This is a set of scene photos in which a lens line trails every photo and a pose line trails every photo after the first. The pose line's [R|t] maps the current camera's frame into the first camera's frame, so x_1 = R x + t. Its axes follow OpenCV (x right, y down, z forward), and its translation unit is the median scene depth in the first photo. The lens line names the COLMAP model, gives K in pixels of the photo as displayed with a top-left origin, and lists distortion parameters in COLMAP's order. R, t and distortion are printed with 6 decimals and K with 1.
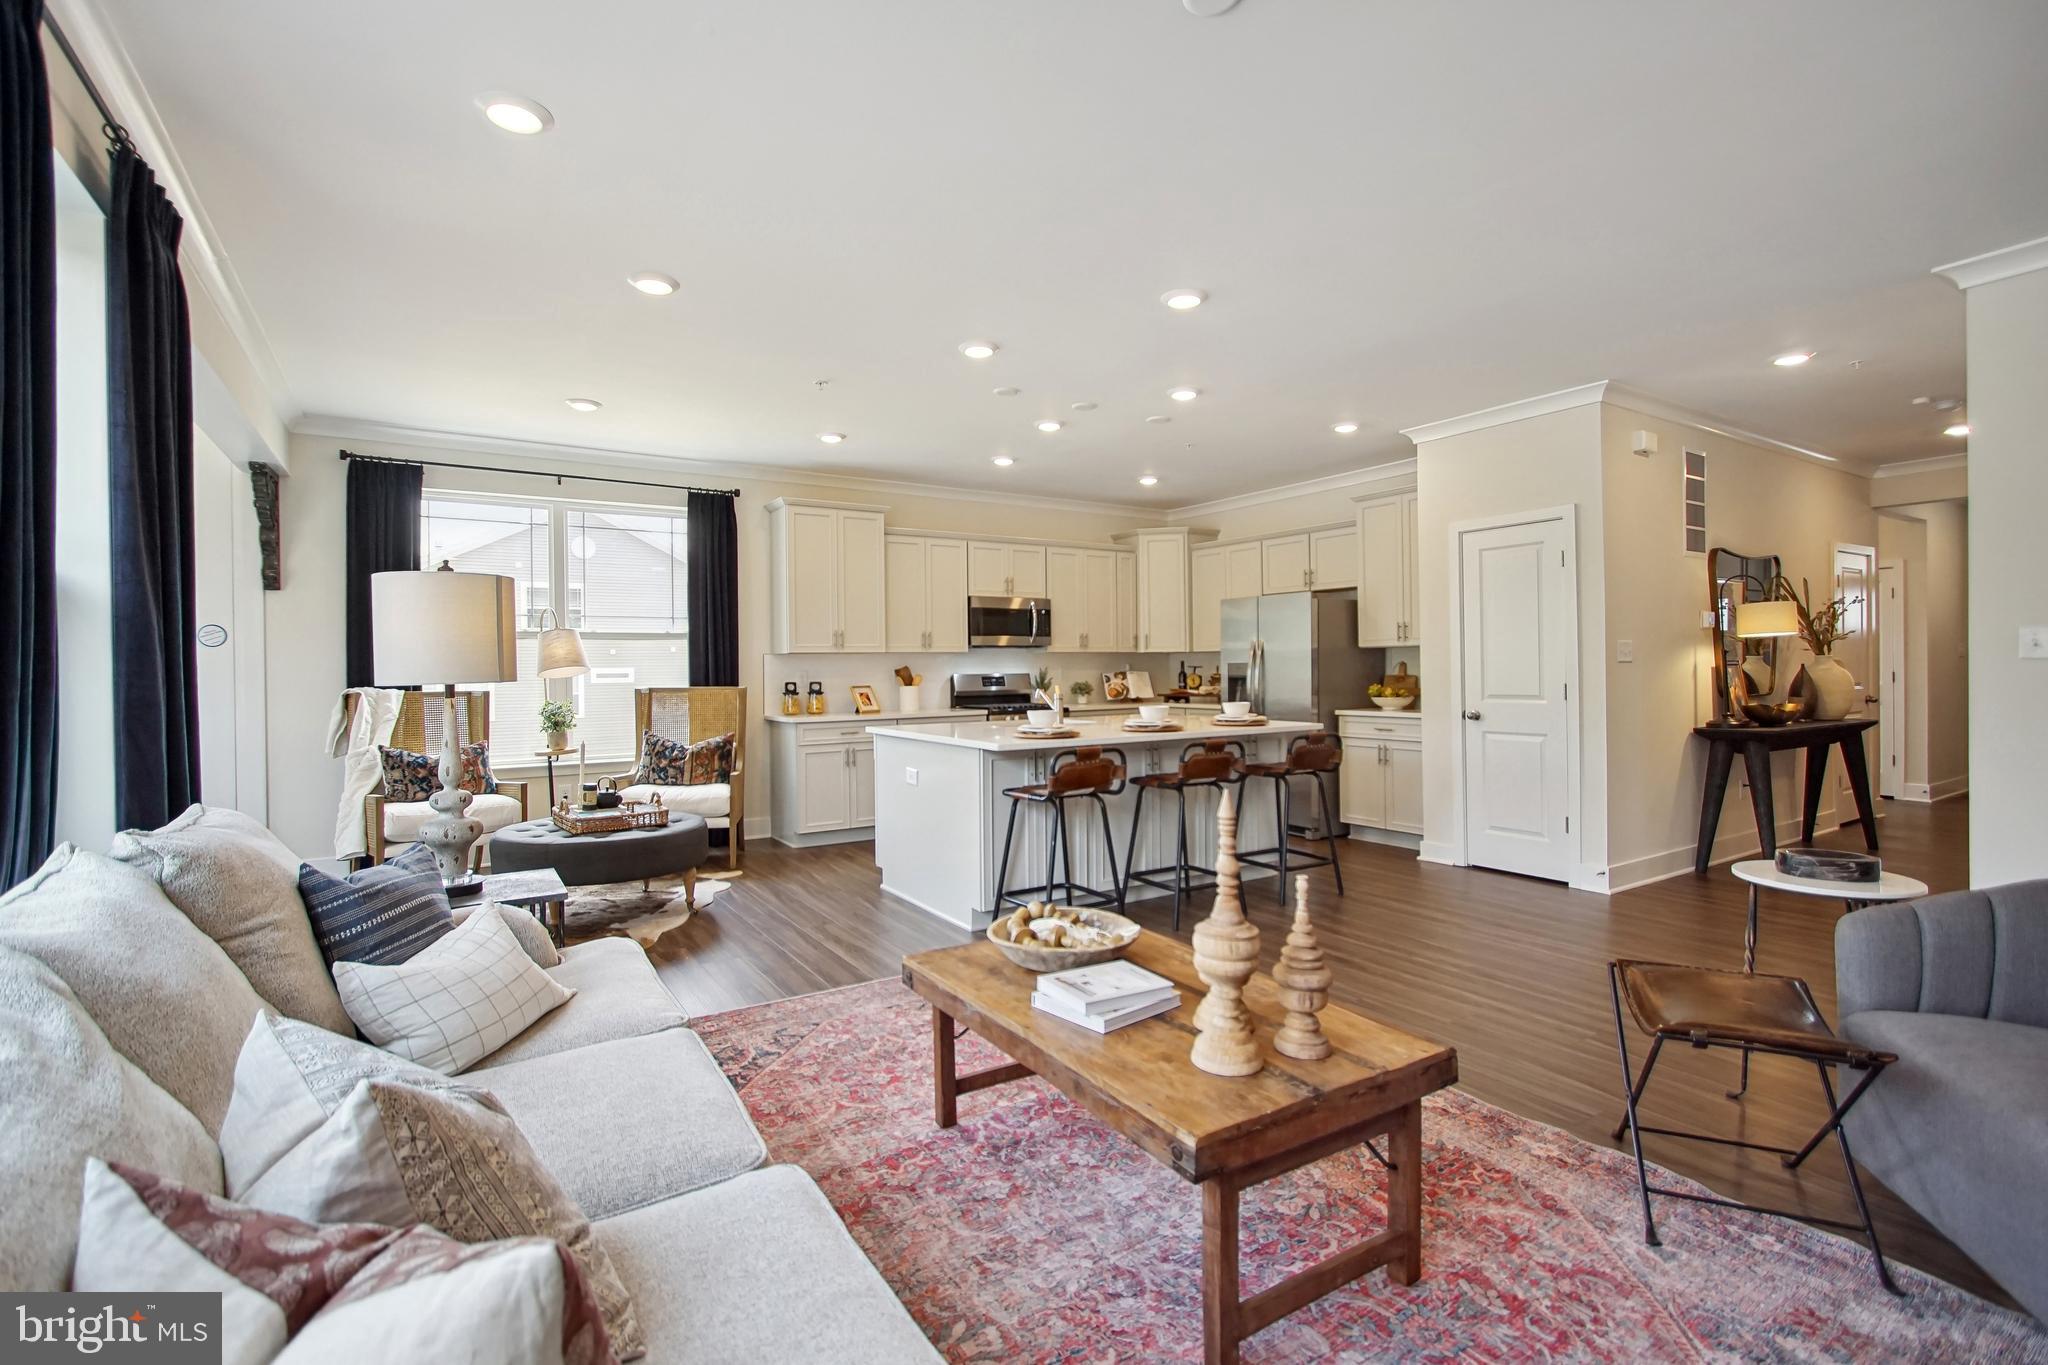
lens RADIAL K [[920.3, 0, 1026.7], [0, 920.3, 664.9], [0, 0, 1]] dist [-0.001502, 0.000490]
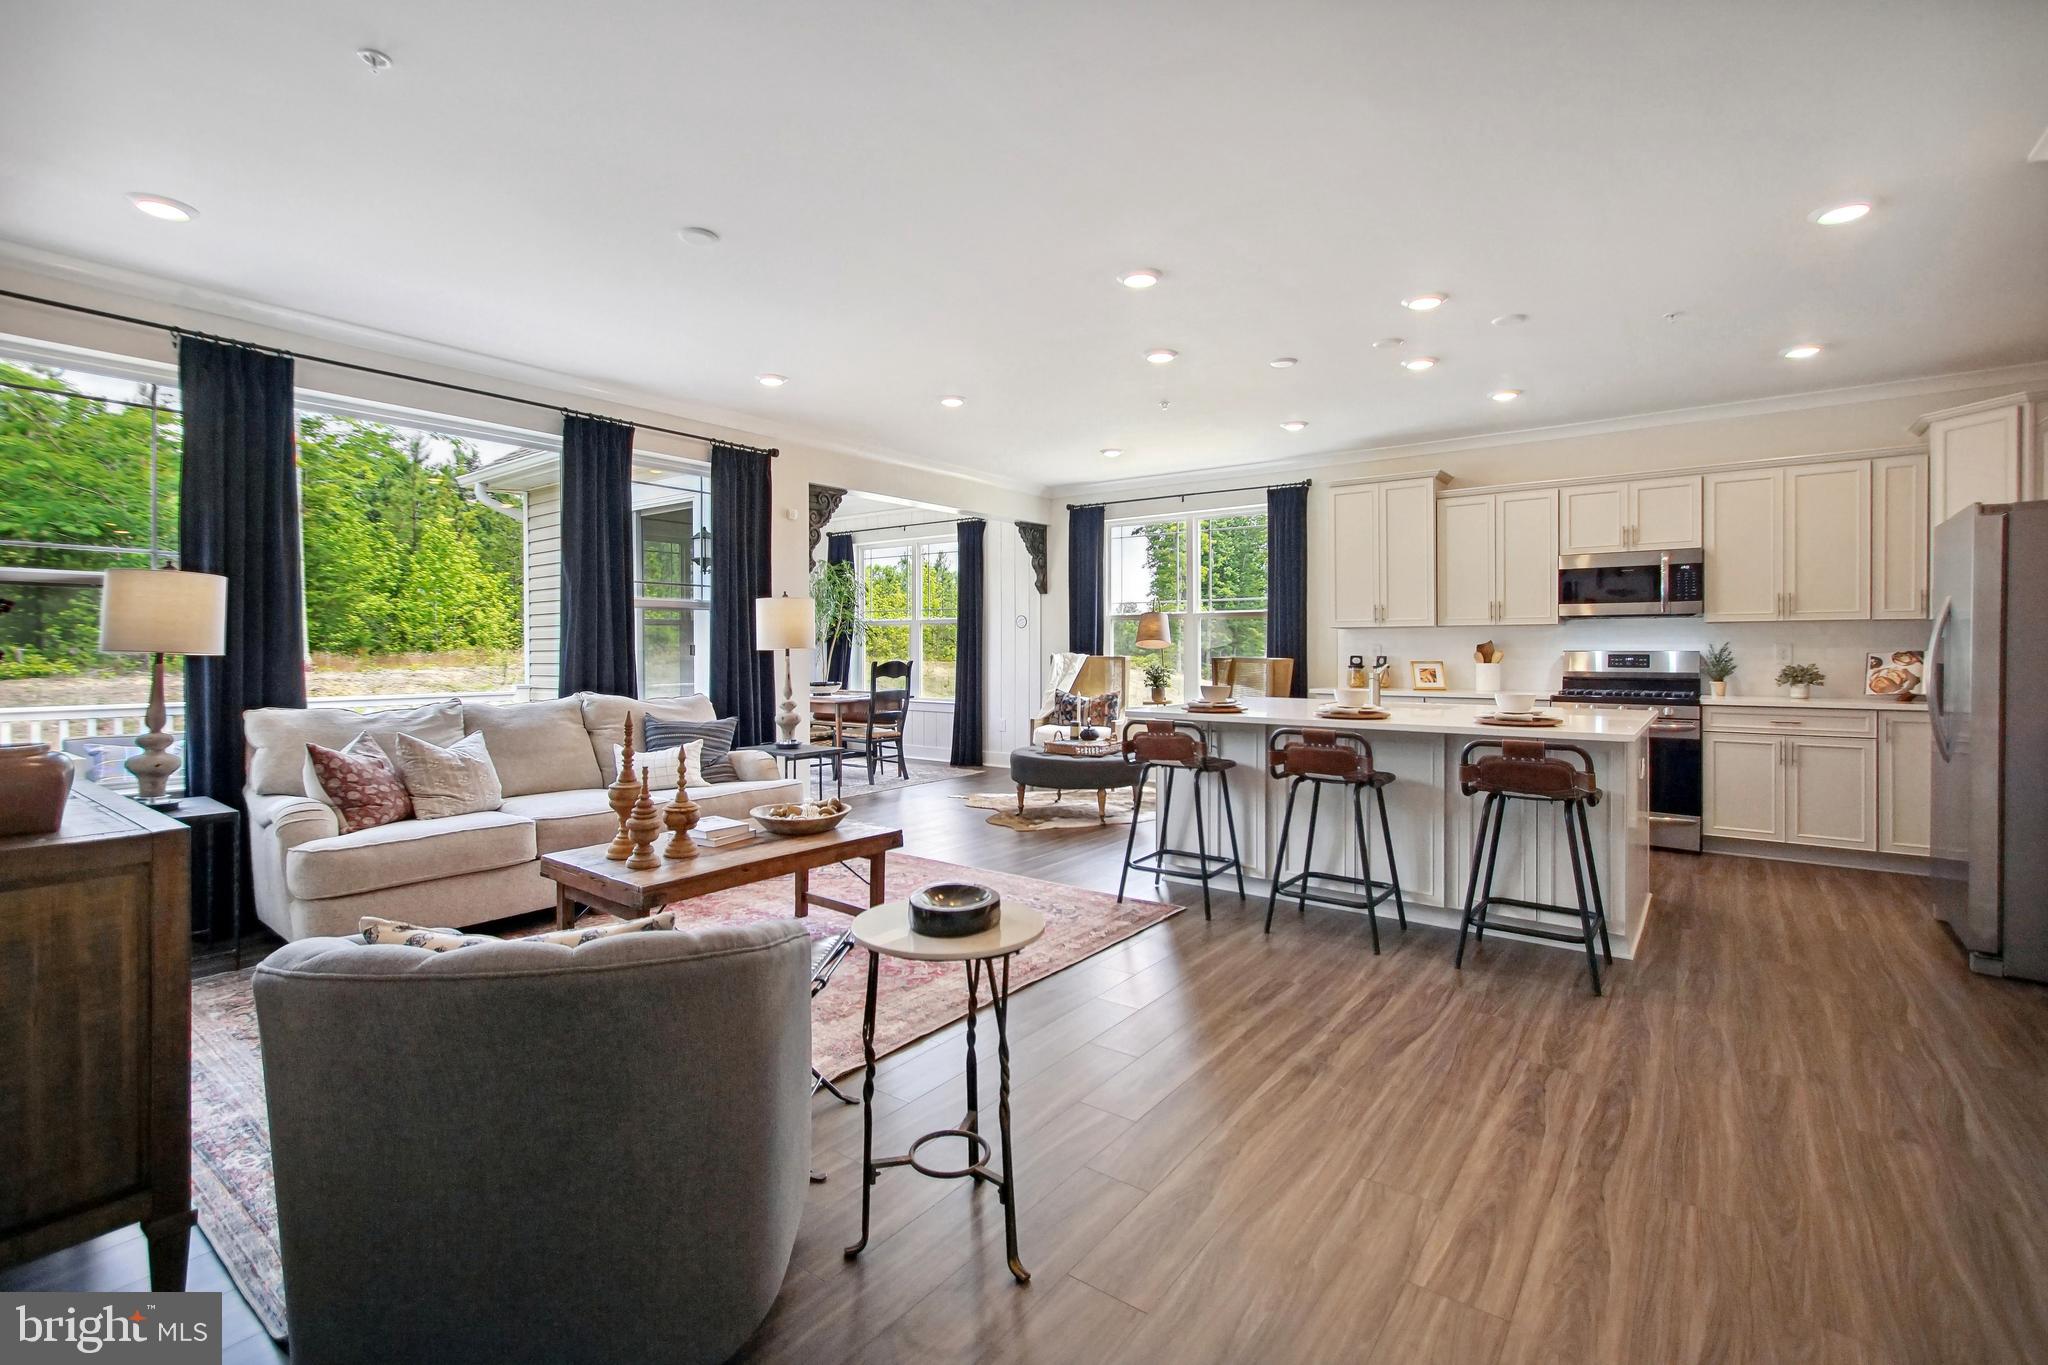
lens RADIAL K [[925.4, 0, 1023.6], [0, 925.4, 650.2], [0, 0, 1]] dist [0.008919, 0.000697]
pose [[0.355733, 0.014388, -0.934477, 0.581521], [0.000747, 0.999877, 0.015679, -0.004096], [0.934588, -0.006276, 0.355678, 0.278102]]
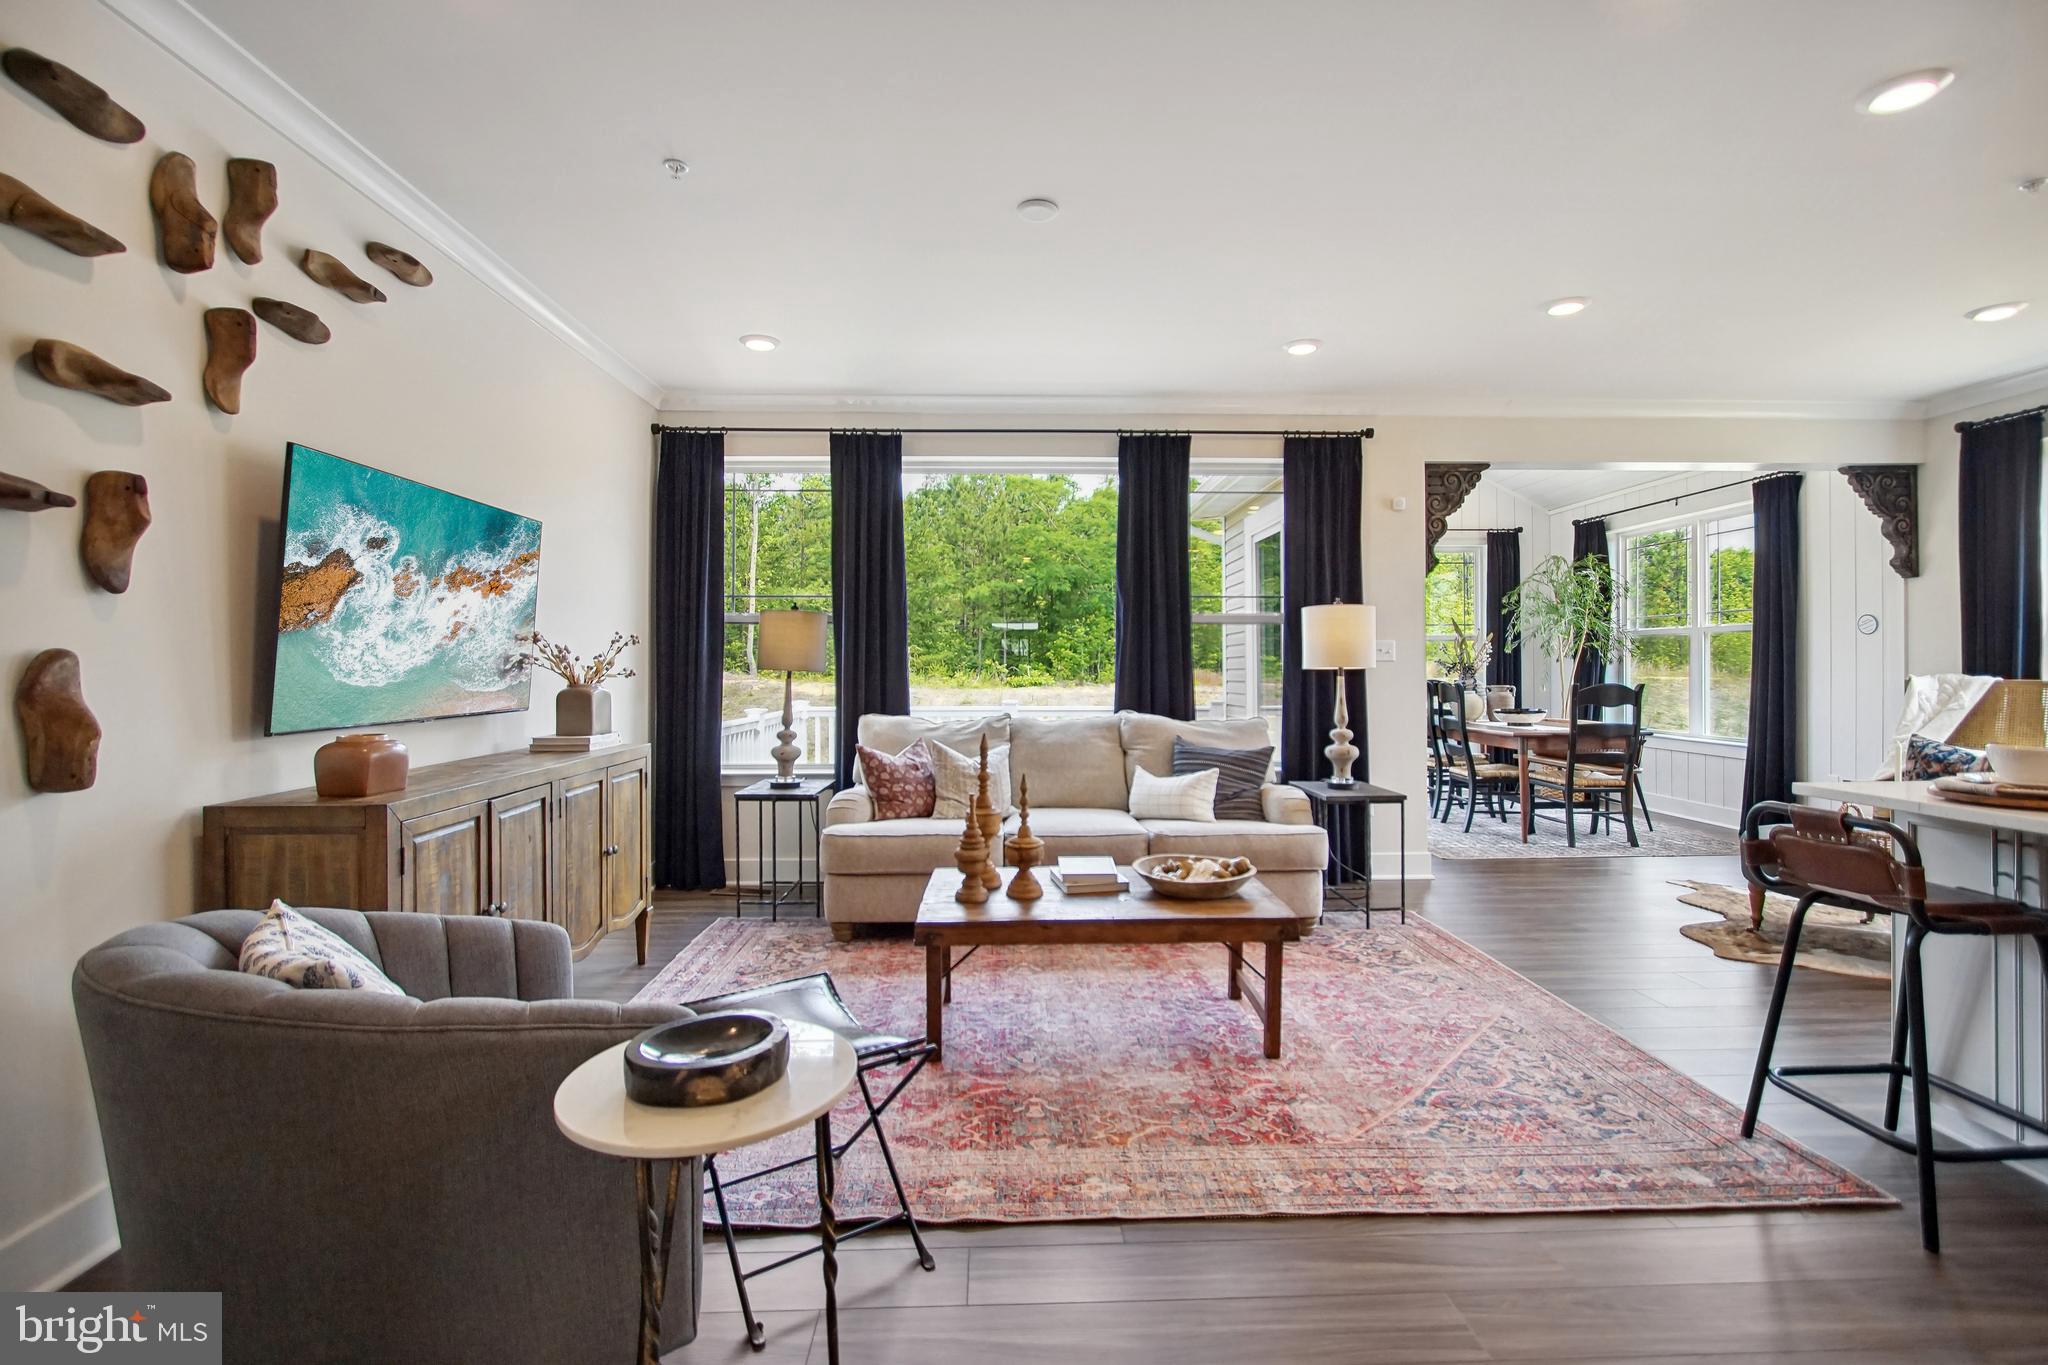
lens RADIAL K [[920.3, 0, 1026.7], [0, 920.3, 664.9], [0, 0, 1]] dist [-0.001502, 0.000490]
pose [[-0.503016, 0.011636, -0.864199, 0.440148], [0.012022, 0.999907, 0.006465, -0.001627], [0.864194, -0.007137, -0.503109, 0.508593]]
